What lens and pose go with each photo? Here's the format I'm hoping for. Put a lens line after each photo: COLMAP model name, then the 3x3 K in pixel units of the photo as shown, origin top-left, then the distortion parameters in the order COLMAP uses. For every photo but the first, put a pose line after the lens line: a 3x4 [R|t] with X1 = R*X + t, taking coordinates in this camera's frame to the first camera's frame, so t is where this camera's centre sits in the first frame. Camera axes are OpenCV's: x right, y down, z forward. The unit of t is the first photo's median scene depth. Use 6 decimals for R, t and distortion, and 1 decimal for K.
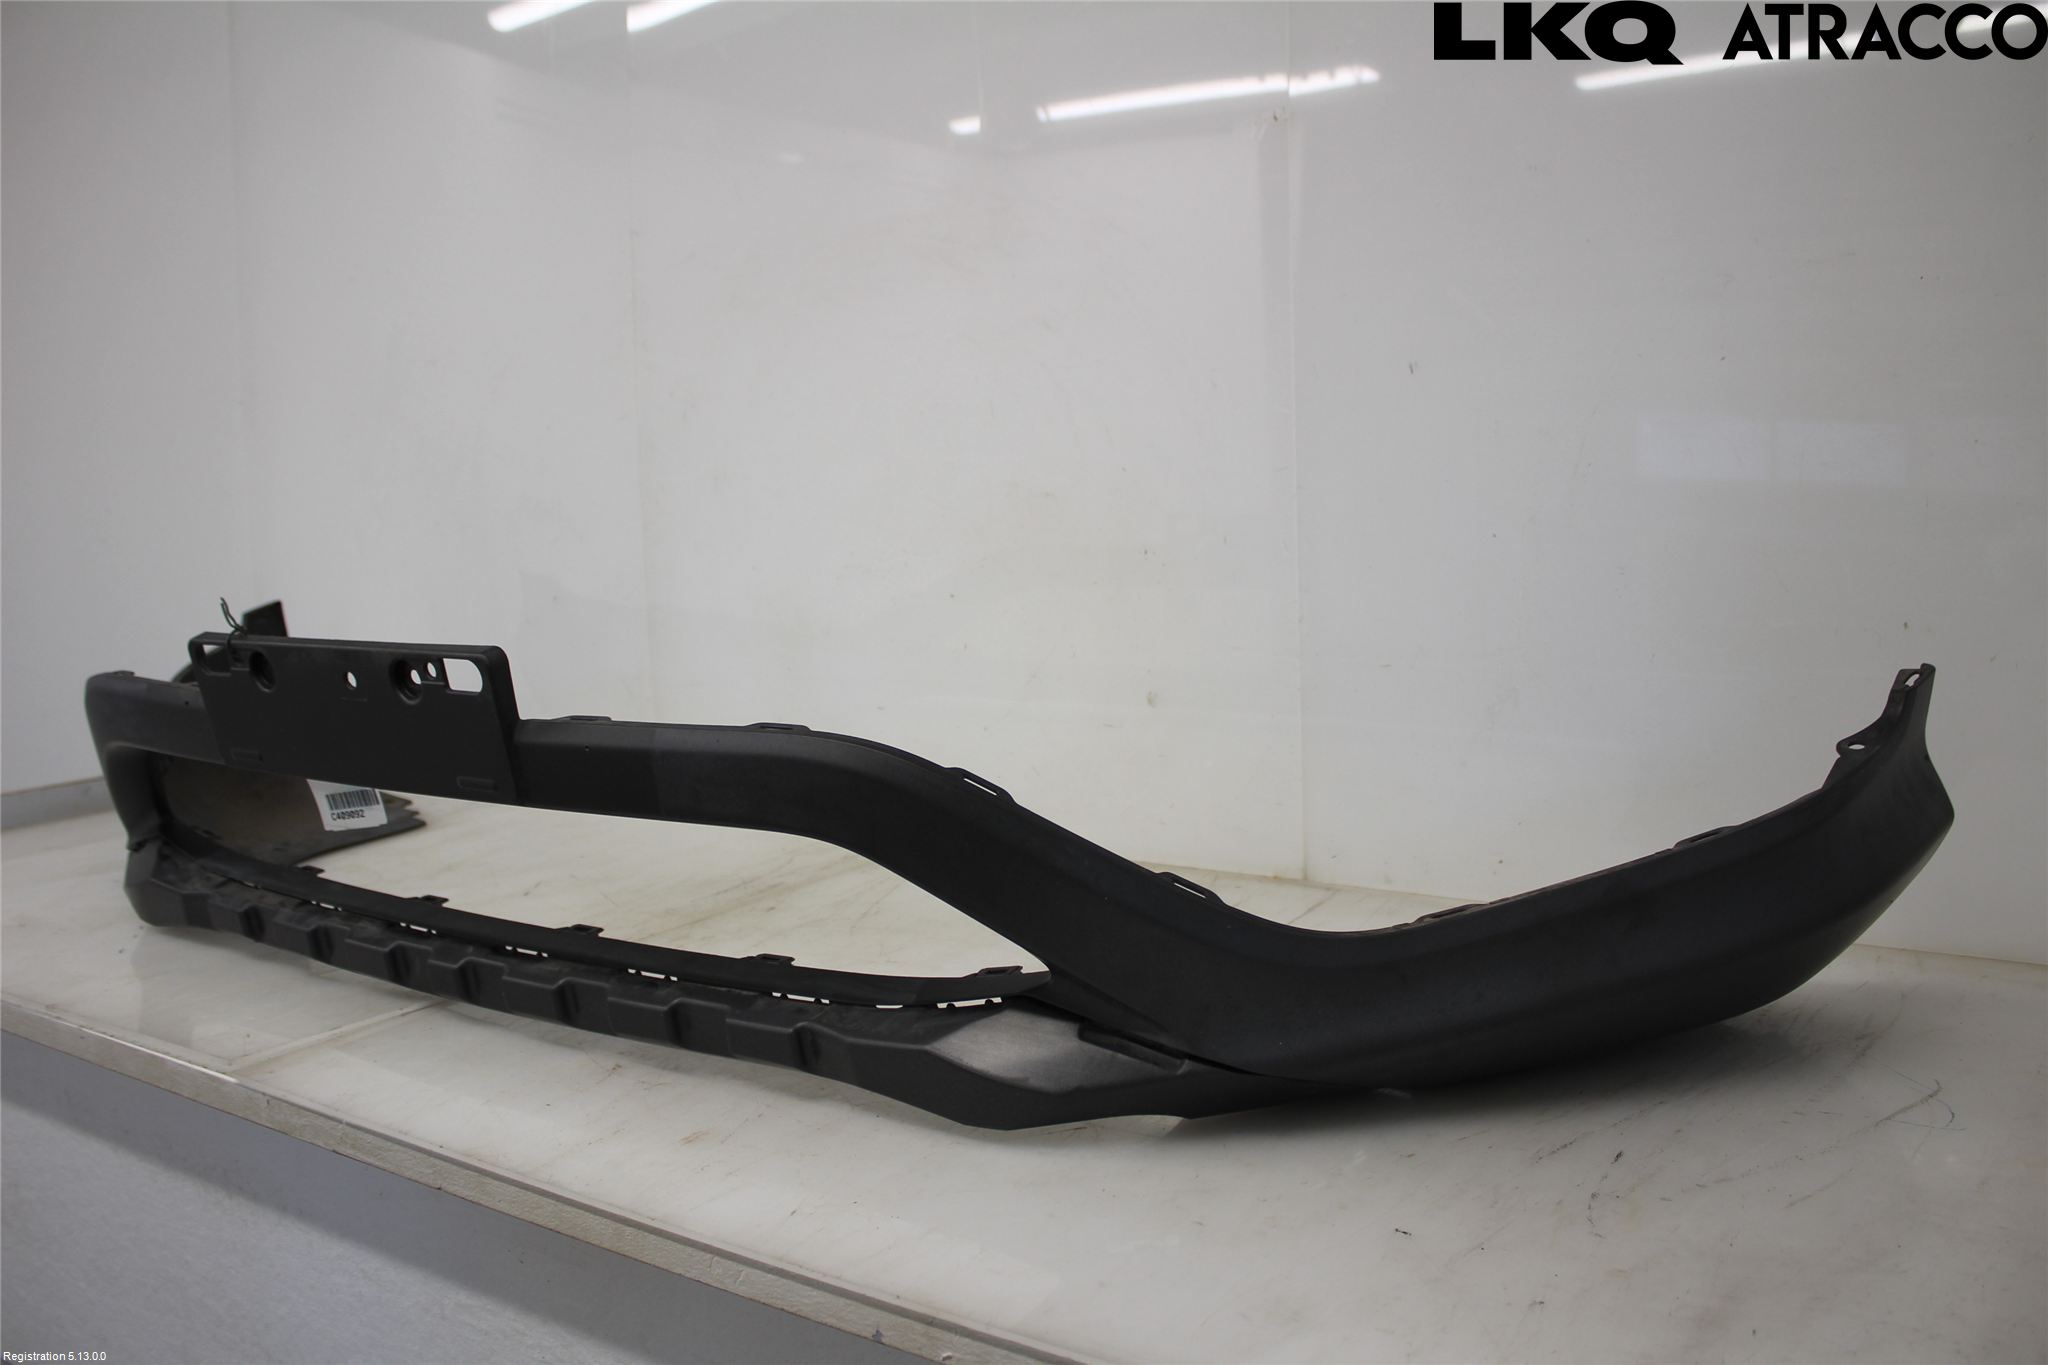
lens RADIAL K [[1699.9, 0, 1024.0], [0, 1699.9, 682.5], [0, 0, 1]] dist [-0.007546, 0.005973]
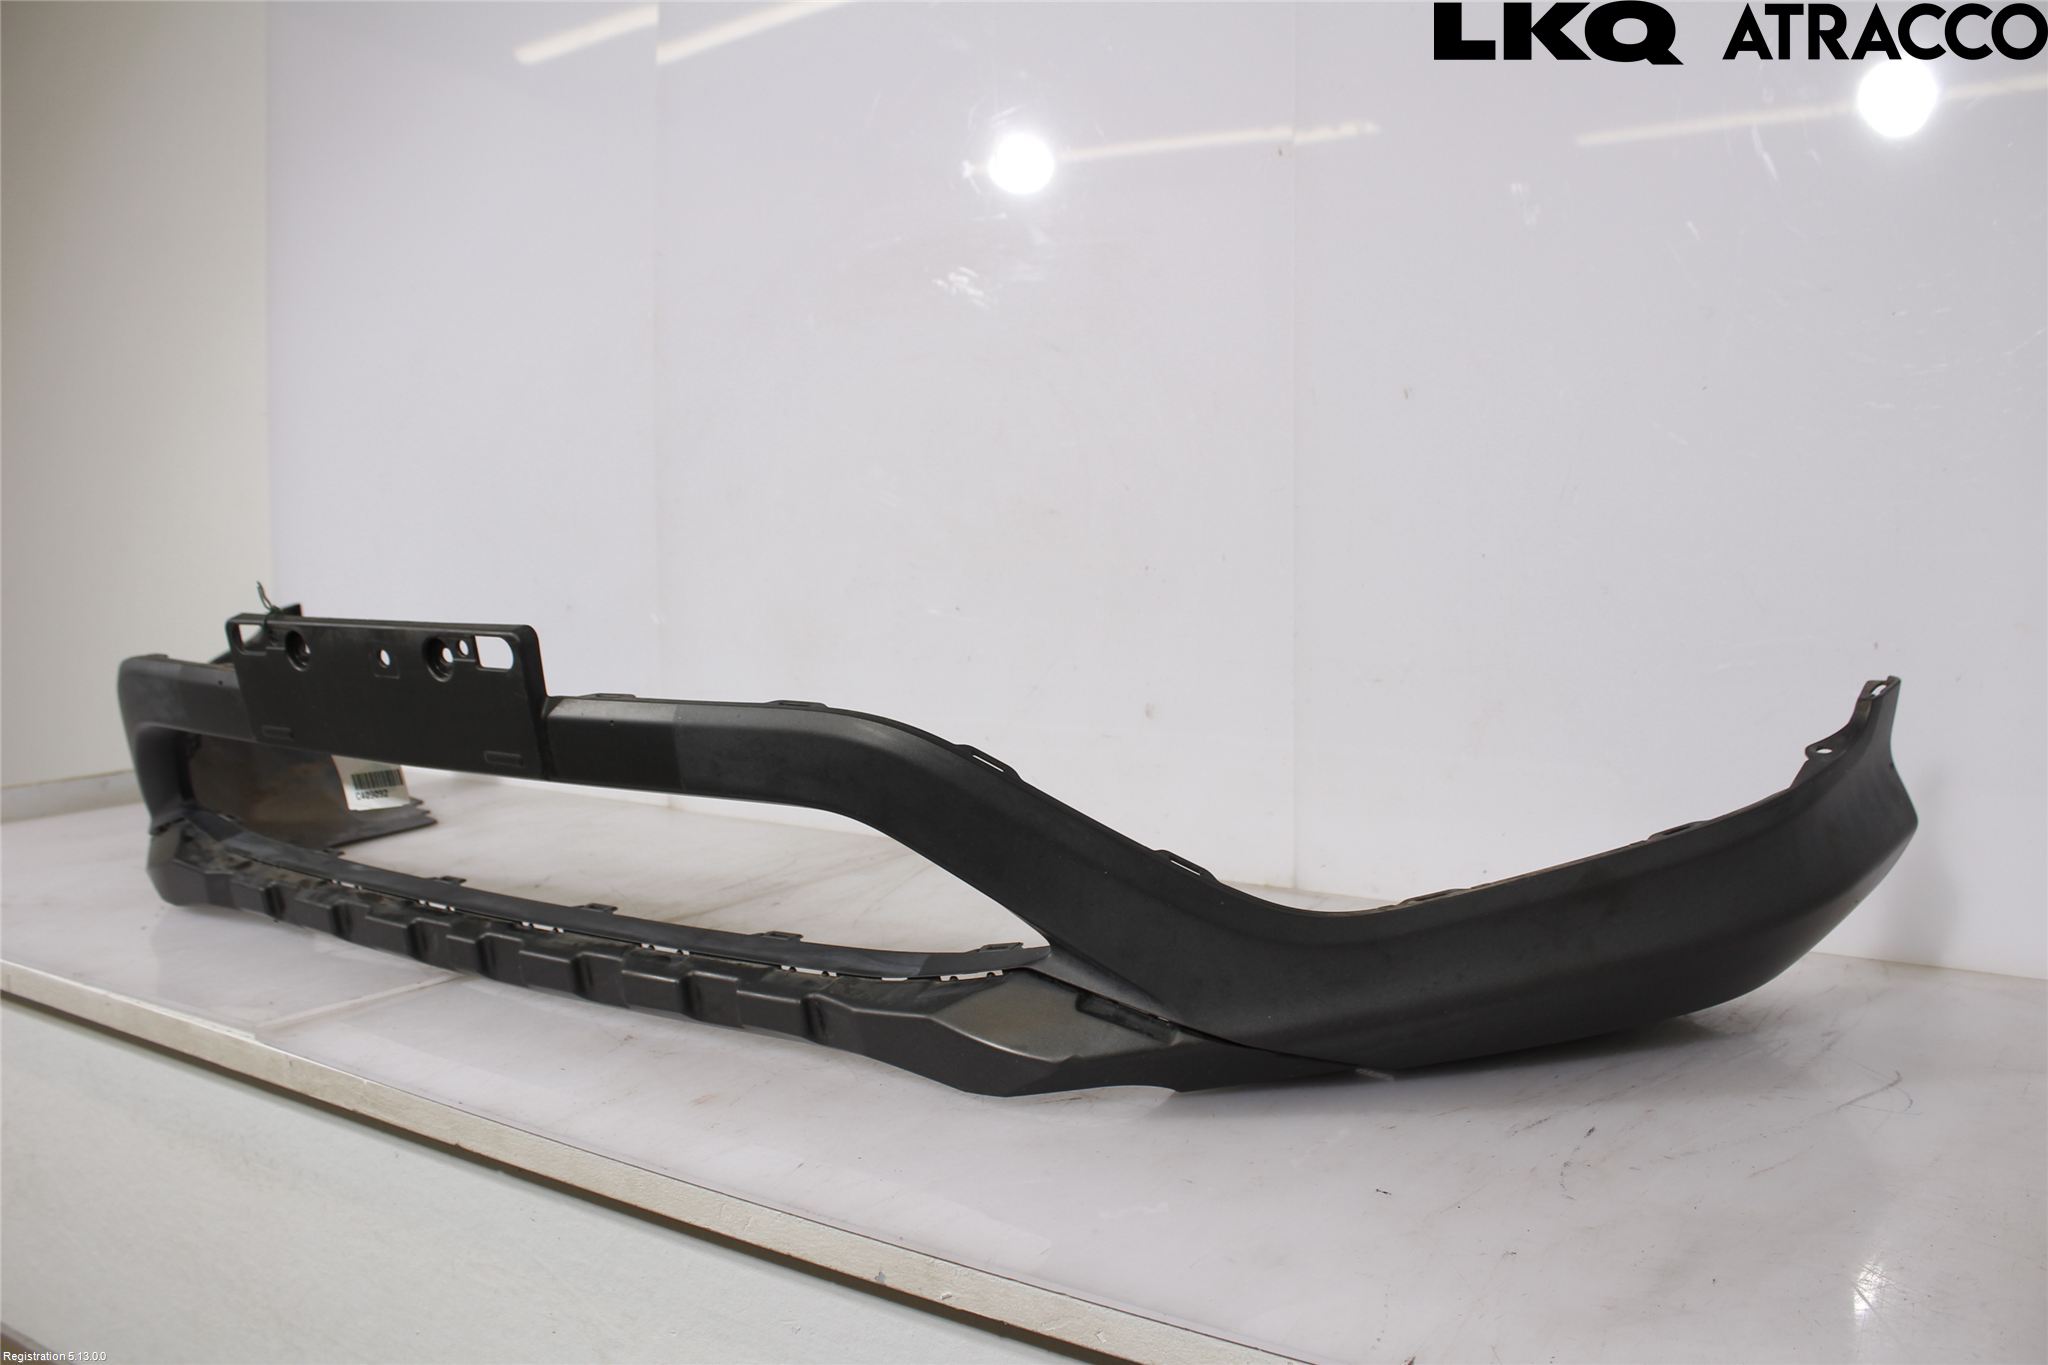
lens RADIAL K [[1695.5, 0, 1024.0], [0, 1695.5, 682.5], [0, 0, 1]] dist [-0.002628, -0.008954]
pose [[0.999737, 0.022724, 0.003164, -0.006909], [-0.022626, 0.999346, -0.028190, 0.034600], [-0.003803, 0.028111, 0.999598, -0.041511]]
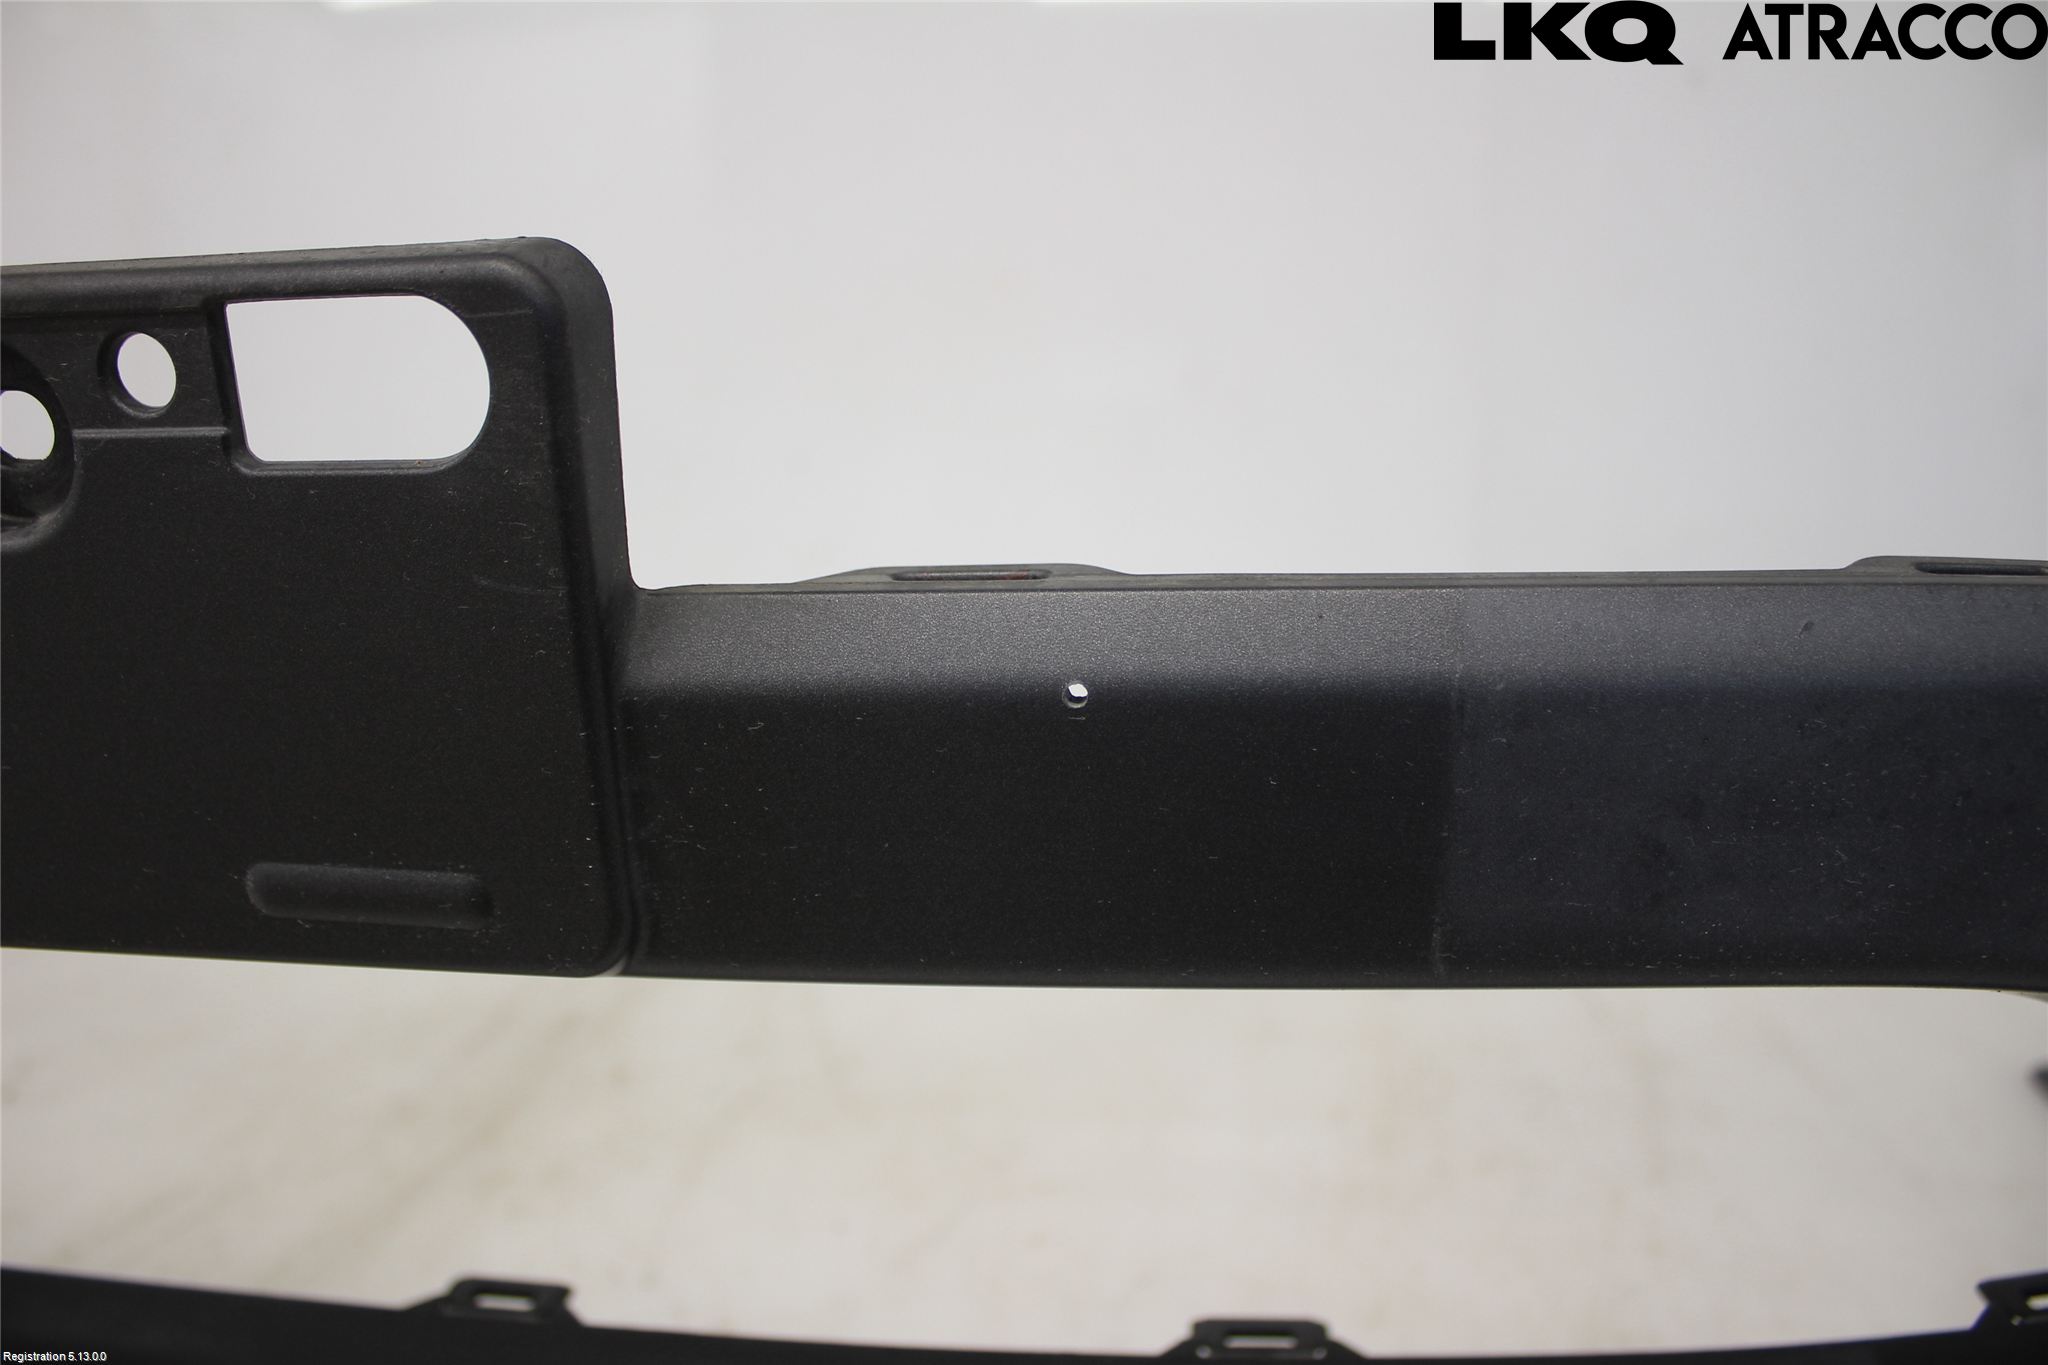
lens RADIAL K [[1695.5, 0, 1024.0], [0, 1695.5, 682.5], [0, 0, 1]] dist [-0.002628, -0.008954]
pose [[0.907162, 0.002110, 0.420776, -0.328280], [0.027965, 0.997474, -0.065293, 0.047923], [-0.419850, 0.070998, 0.904812, 0.738669]]
